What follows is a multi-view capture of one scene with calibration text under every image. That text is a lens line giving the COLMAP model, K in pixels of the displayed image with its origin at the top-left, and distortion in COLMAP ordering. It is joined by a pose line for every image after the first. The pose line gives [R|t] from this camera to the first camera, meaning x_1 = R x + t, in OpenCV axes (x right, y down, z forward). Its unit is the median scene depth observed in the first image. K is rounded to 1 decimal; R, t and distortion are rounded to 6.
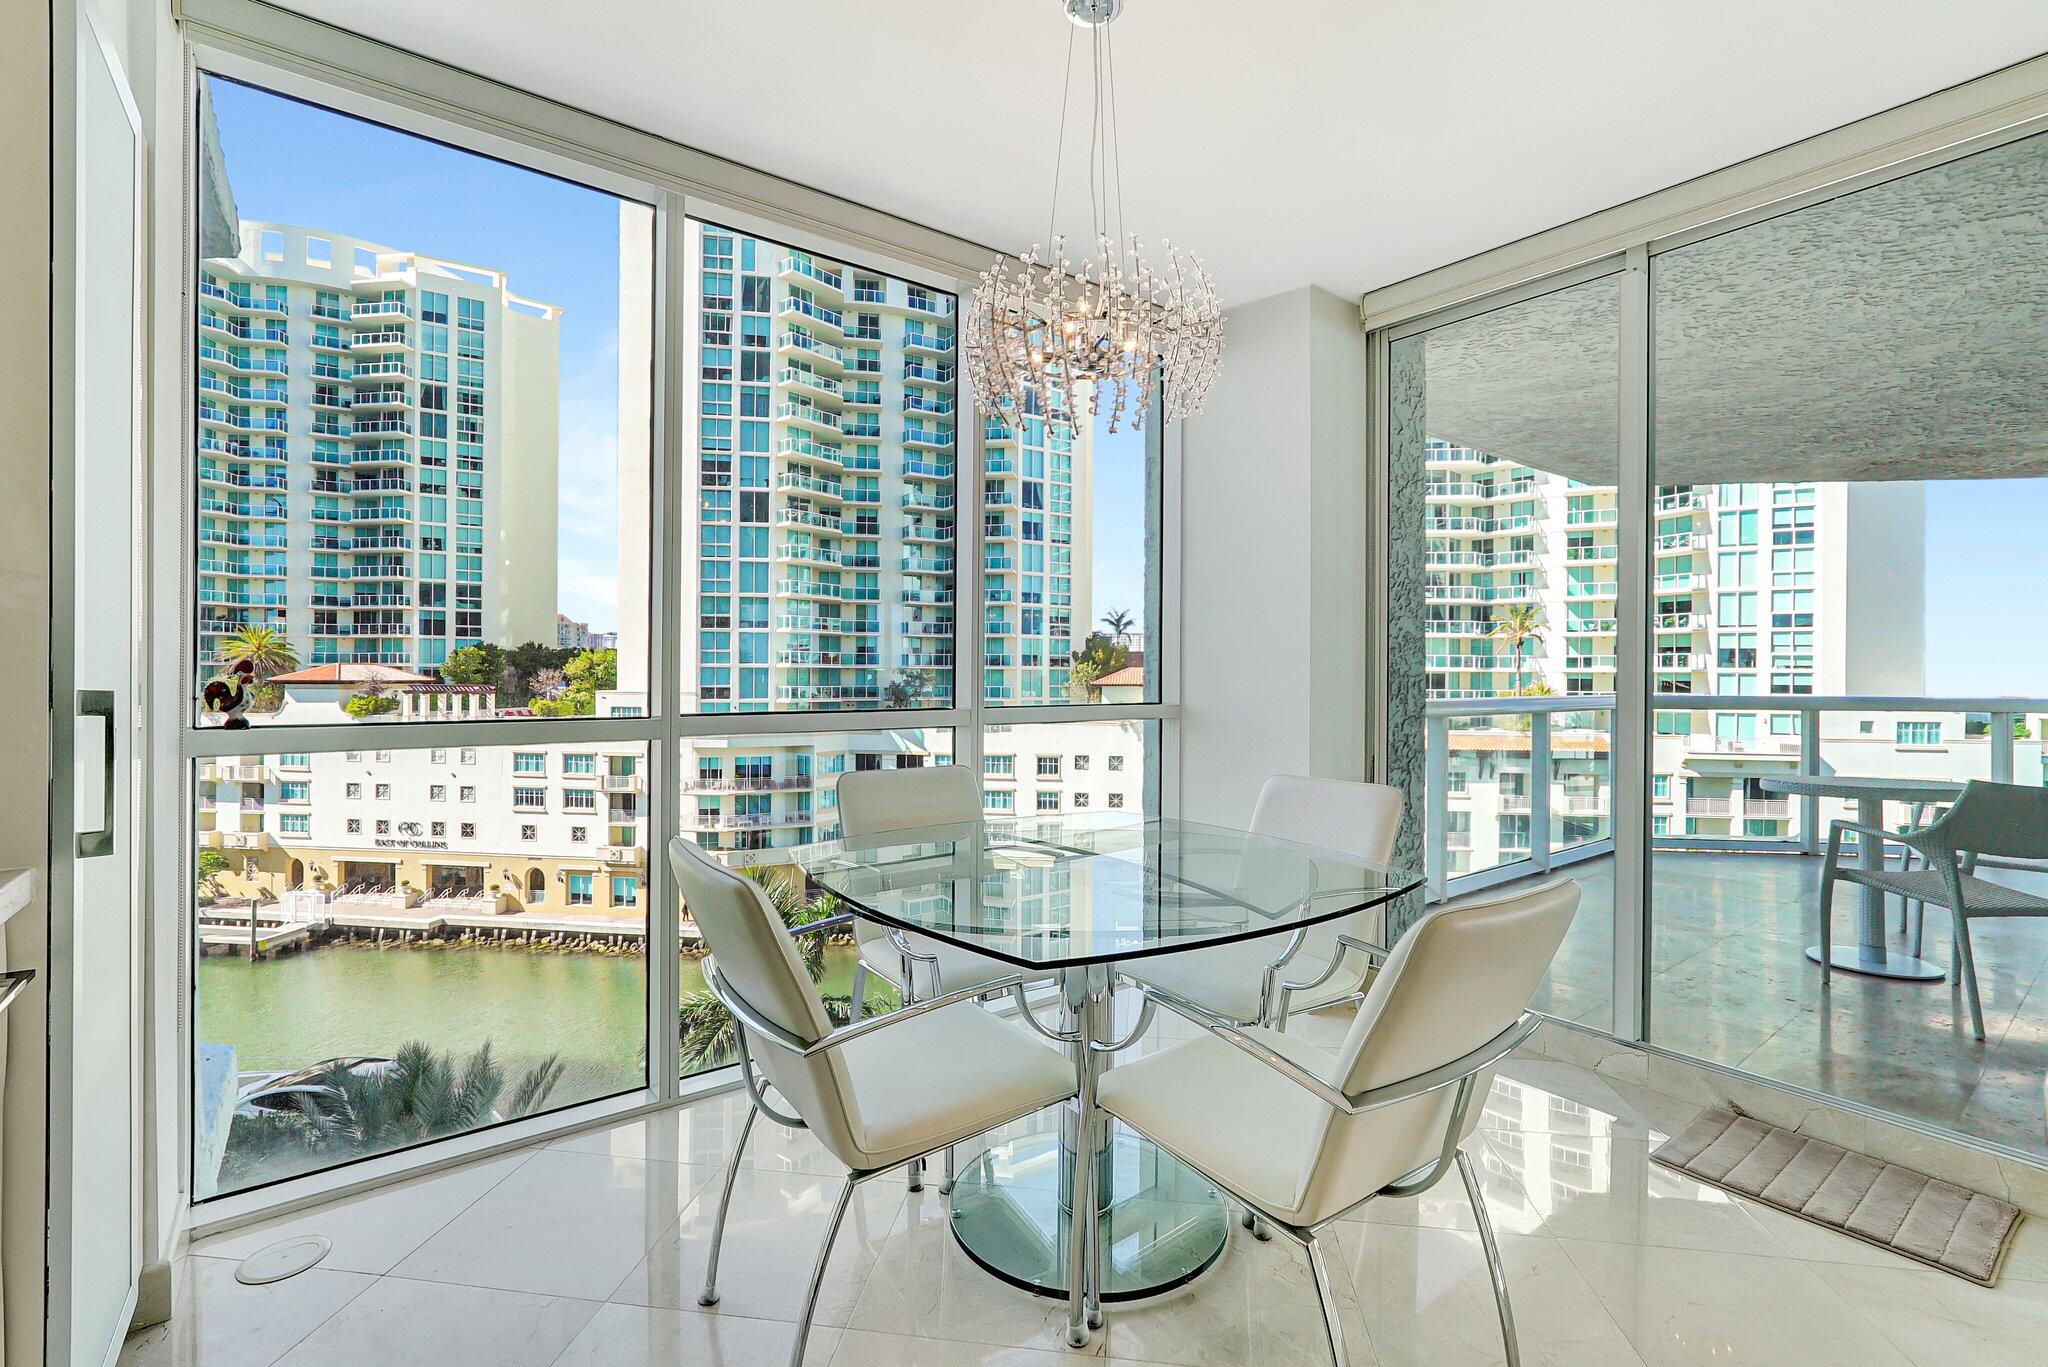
lens RADIAL K [[940.7, 0, 1022.2], [0, 940.7, 668.2], [0, 0, 1]] dist [-0.016072, 0.008546]
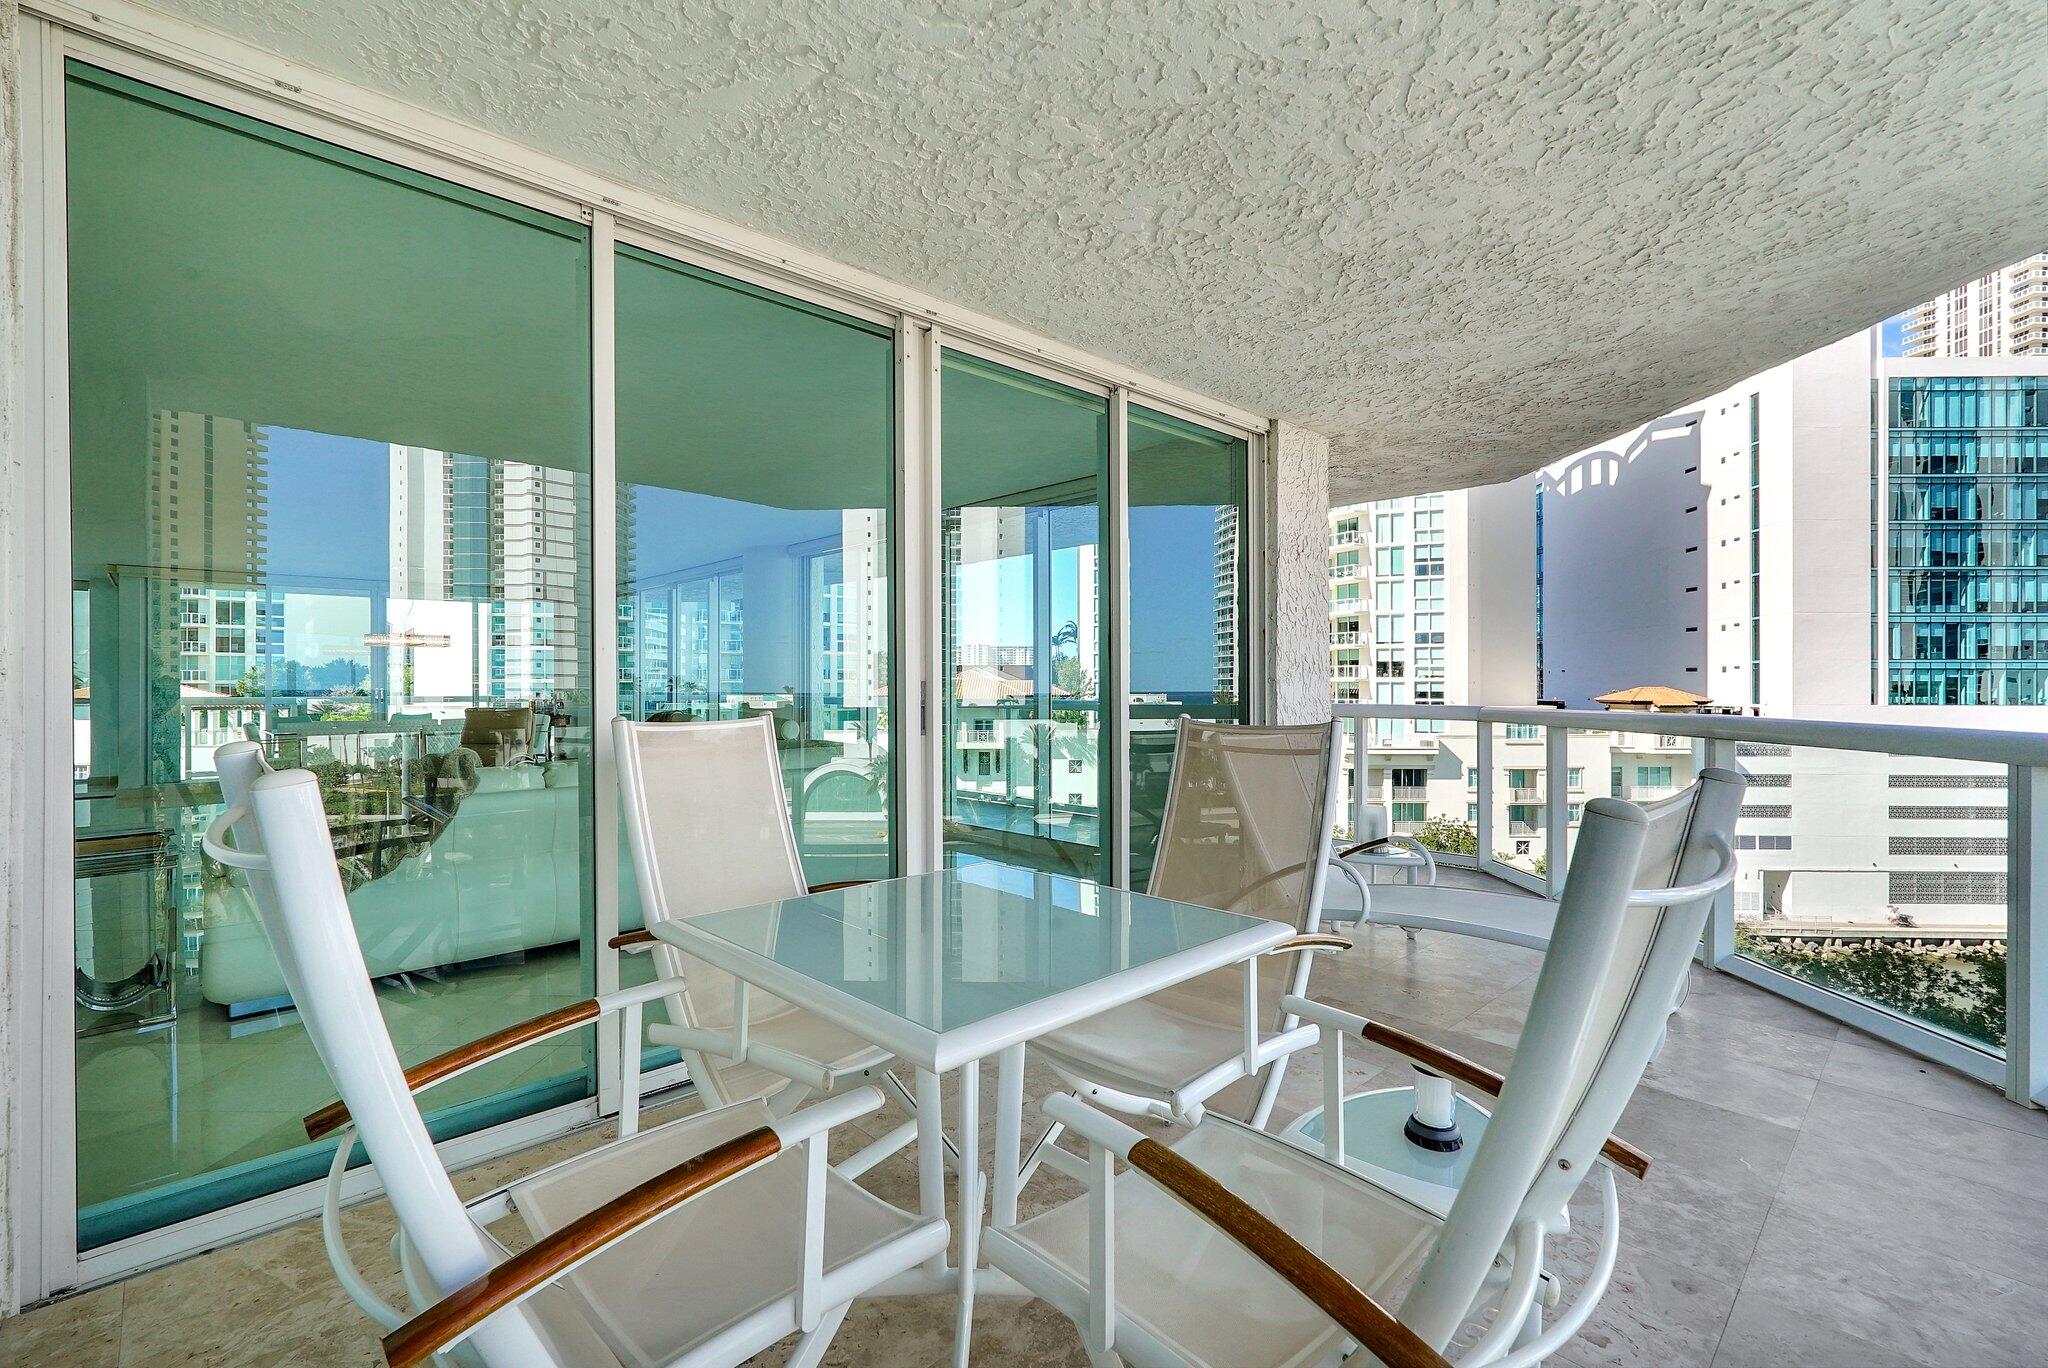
lens RADIAL K [[940.7, 0, 1039.3], [0, 940.7, 669.9], [0, 0, 1]] dist [-0.016072, 0.008546]
pose [[0.993622, -0.005119, 0.112643, 0.179322], [0.006424, 0.999916, -0.011226, 0.000547], [-0.112577, 0.011878, 0.993572, -0.150283]]
